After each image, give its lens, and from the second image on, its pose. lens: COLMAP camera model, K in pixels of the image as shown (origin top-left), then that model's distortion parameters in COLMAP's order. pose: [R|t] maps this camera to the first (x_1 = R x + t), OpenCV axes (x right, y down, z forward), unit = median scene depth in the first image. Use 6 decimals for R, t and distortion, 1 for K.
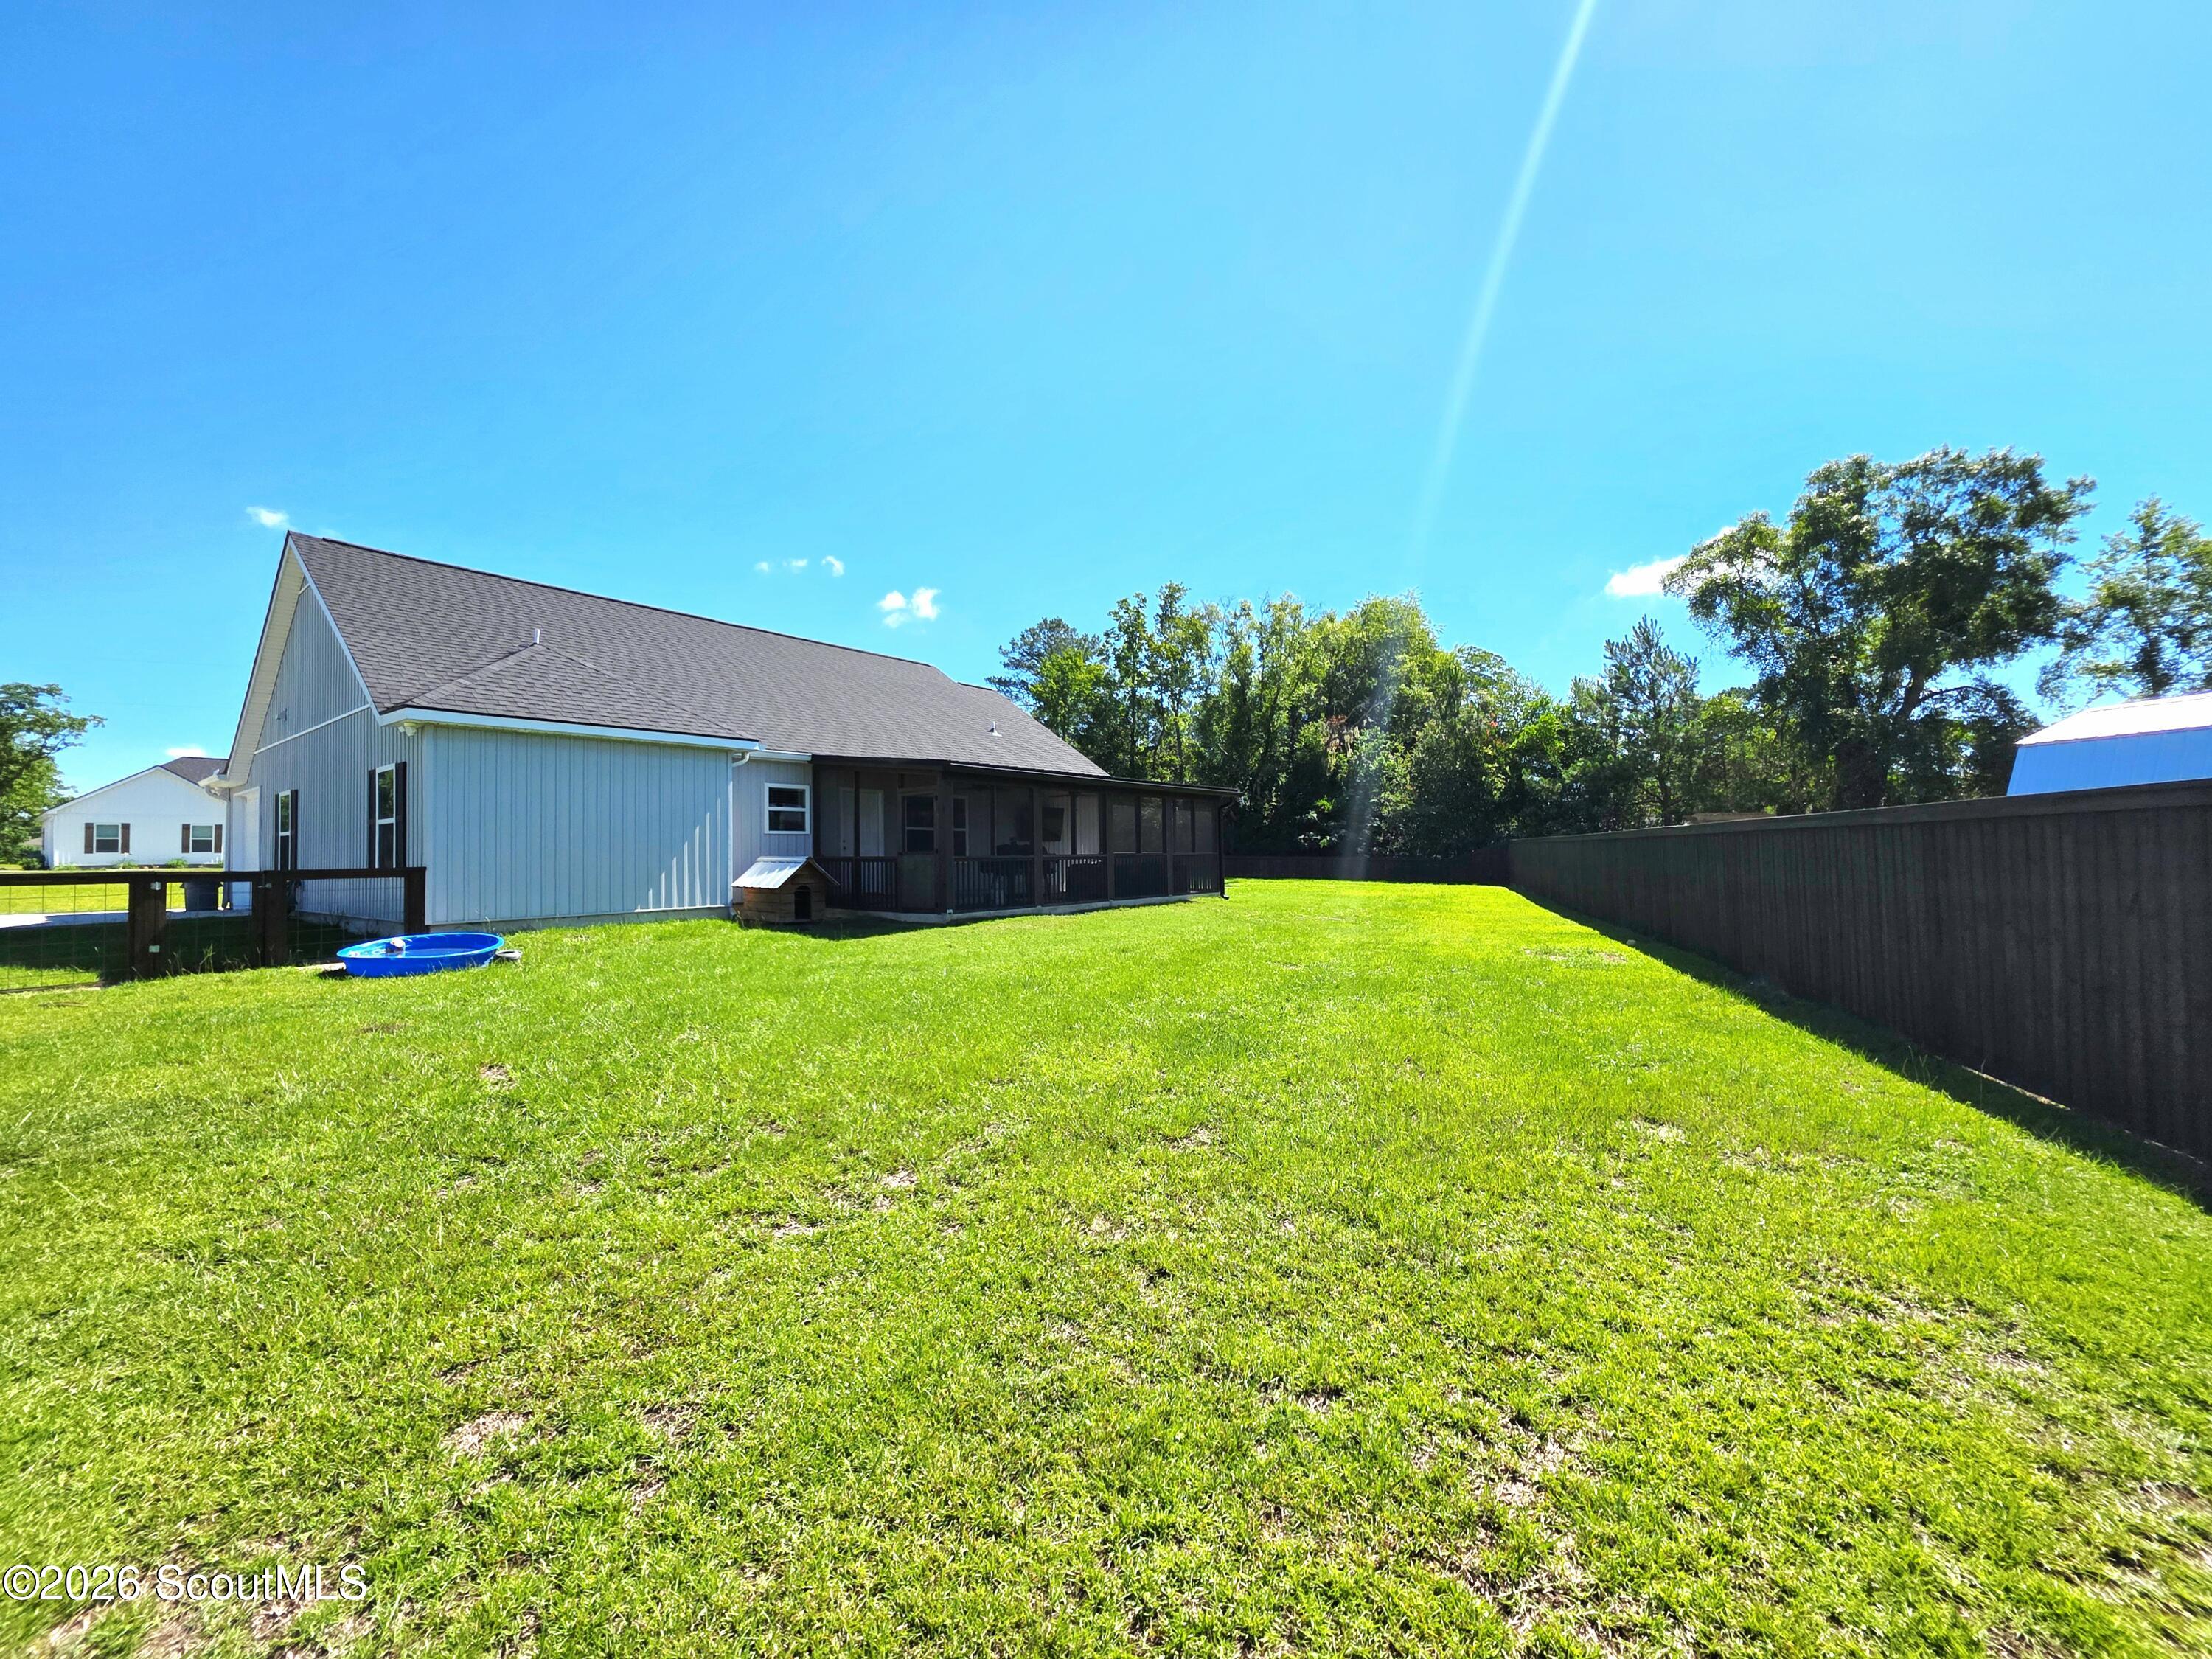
lens RADIAL K [[880.5, 0, 1115.2], [0, 880.5, 832.6], [0, 0, 1]] dist [-0.001284, 0.001179]
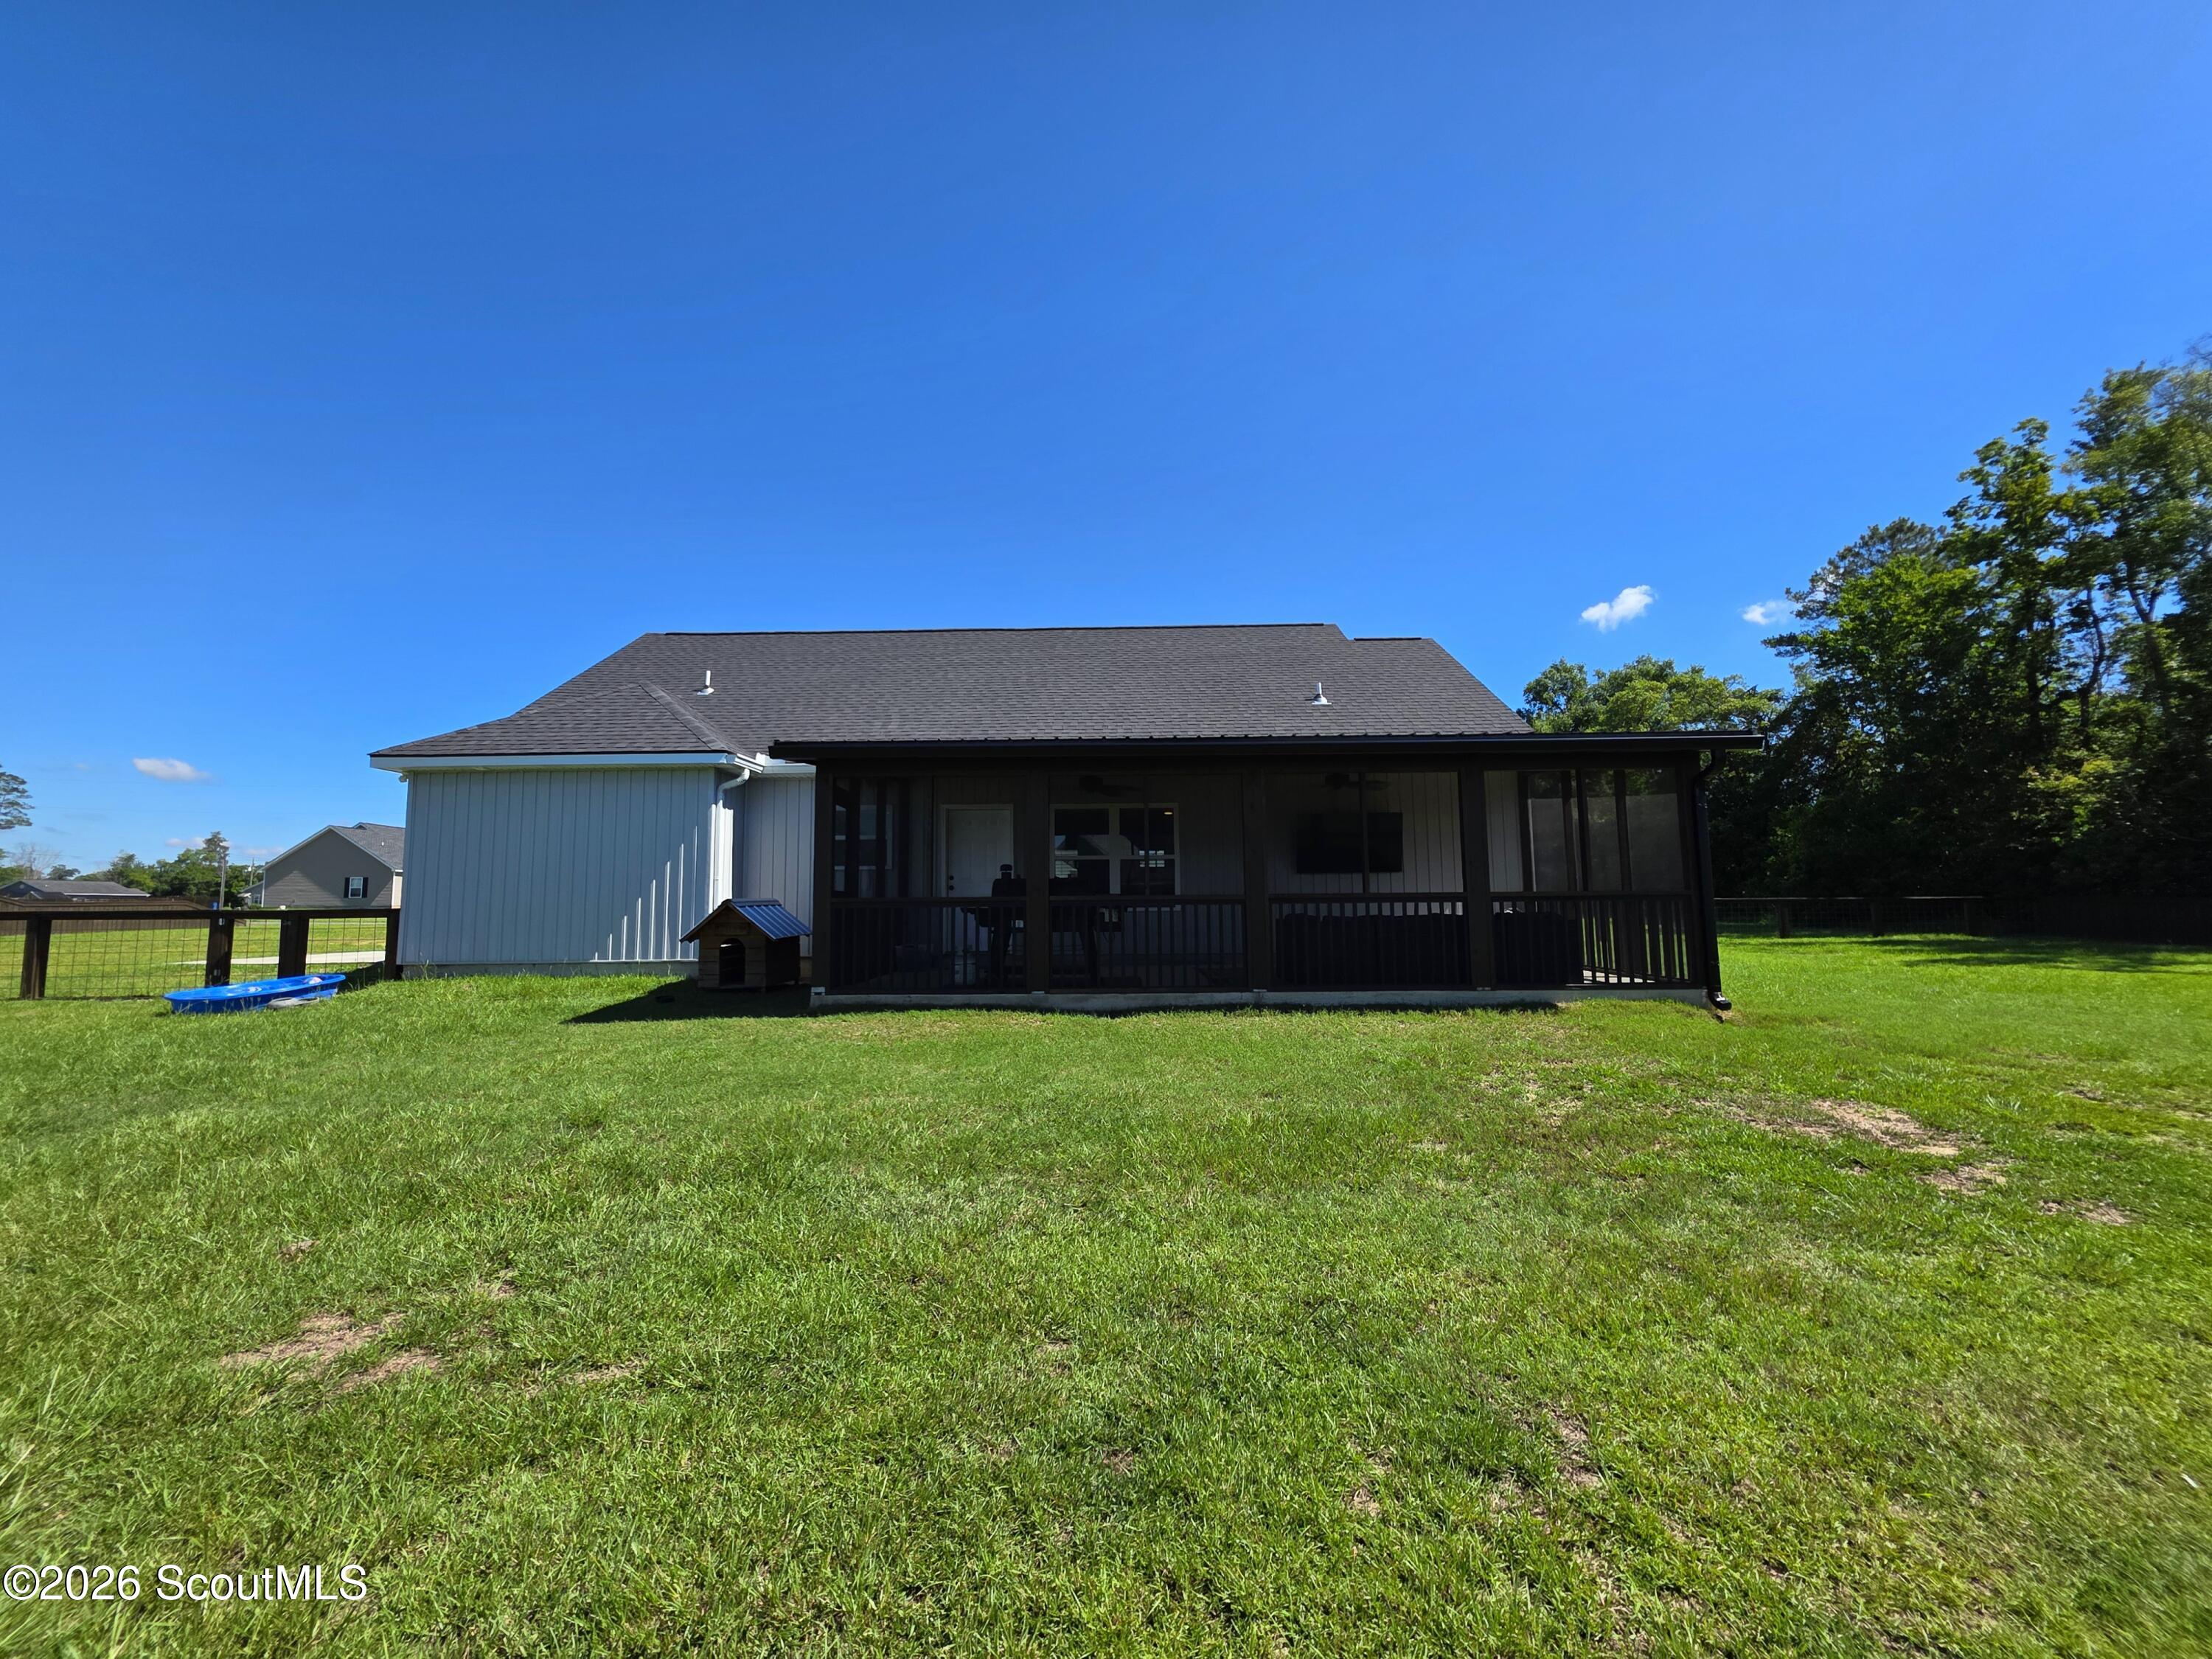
lens RADIAL K [[880.5, 0, 1101.9], [0, 880.5, 842.3], [0, 0, 1]] dist [-0.001284, 0.001179]
pose [[0.599013, -0.051041, -0.799111, 0.108391], [0.023453, 0.998657, -0.046206, 0.005533], [0.800396, 0.008937, 0.599405, 0.204665]]
